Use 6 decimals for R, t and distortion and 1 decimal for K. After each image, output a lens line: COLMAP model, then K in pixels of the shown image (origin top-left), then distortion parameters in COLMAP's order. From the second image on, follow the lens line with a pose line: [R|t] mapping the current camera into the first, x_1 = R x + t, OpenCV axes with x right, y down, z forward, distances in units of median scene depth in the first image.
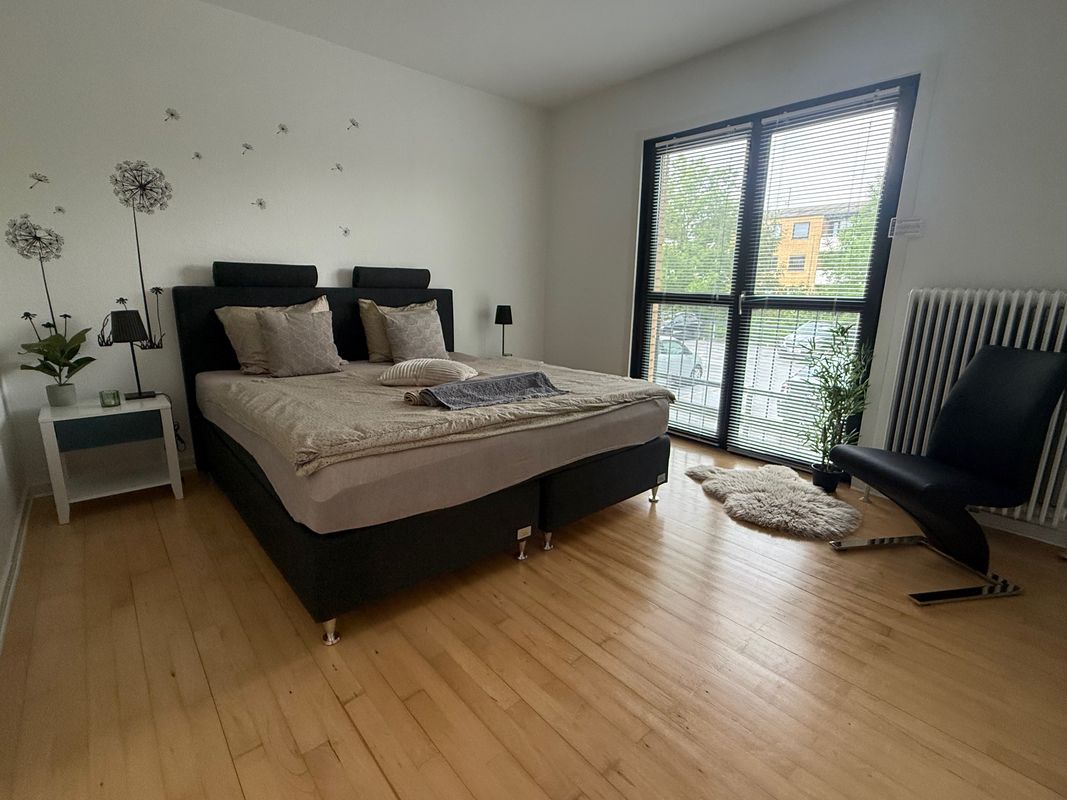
lens RADIAL K [[493.5, 0, 533.5], [0, 493.5, 400.0], [0, 0, 1]] dist [-0.000014, 0.000007]
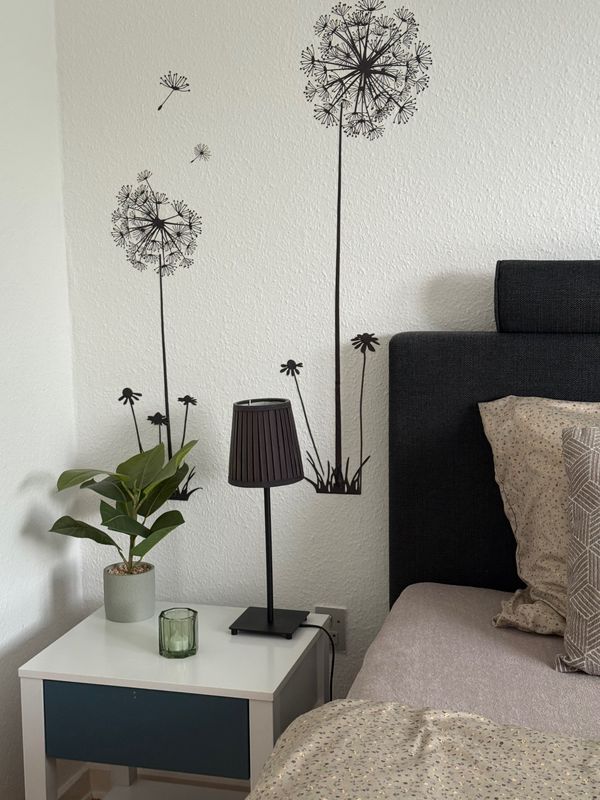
lens RADIAL K [[1139.6, 0, 300.0], [0, 1139.6, 400.0], [0, 0, 1]] dist [0.135504, -0.033619]
pose [[0.552178, 0.097014, -0.828063, -0.088021], [-0.166312, 0.986062, 0.004623, -0.189164], [0.816970, 0.135164, 0.560617, 0.528647]]
